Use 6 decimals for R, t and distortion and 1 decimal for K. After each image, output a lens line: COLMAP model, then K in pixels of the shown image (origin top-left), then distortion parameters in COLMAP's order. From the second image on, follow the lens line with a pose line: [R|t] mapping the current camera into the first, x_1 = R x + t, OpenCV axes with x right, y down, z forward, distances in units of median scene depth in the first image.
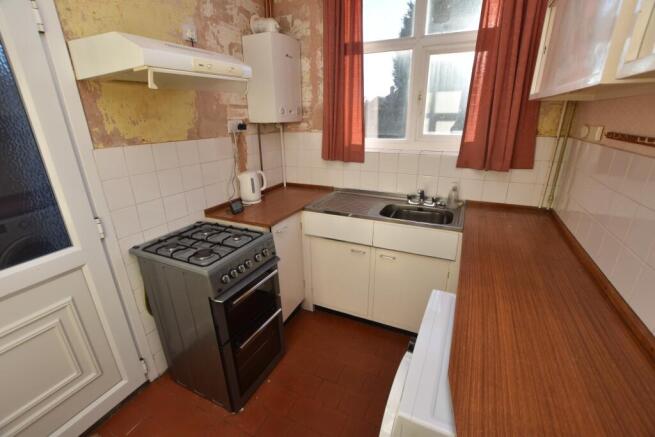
lens RADIAL K [[292.5, 0, 328.6], [0, 292.5, 220.3], [0, 0, 1]] dist [-0.003821, -0.000368]
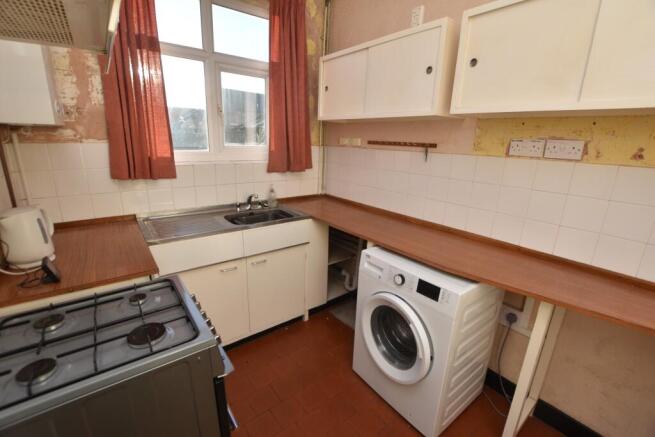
lens RADIAL K [[292.5, 0, 324.8], [0, 292.5, 217.4], [0, 0, 1]] dist [-0.003821, -0.000368]
pose [[0.464811, -0.206150, 0.861077, -0.484940], [0.270474, 0.959090, 0.083612, -0.042549], [-0.843086, 0.194035, 0.501553, 0.242930]]
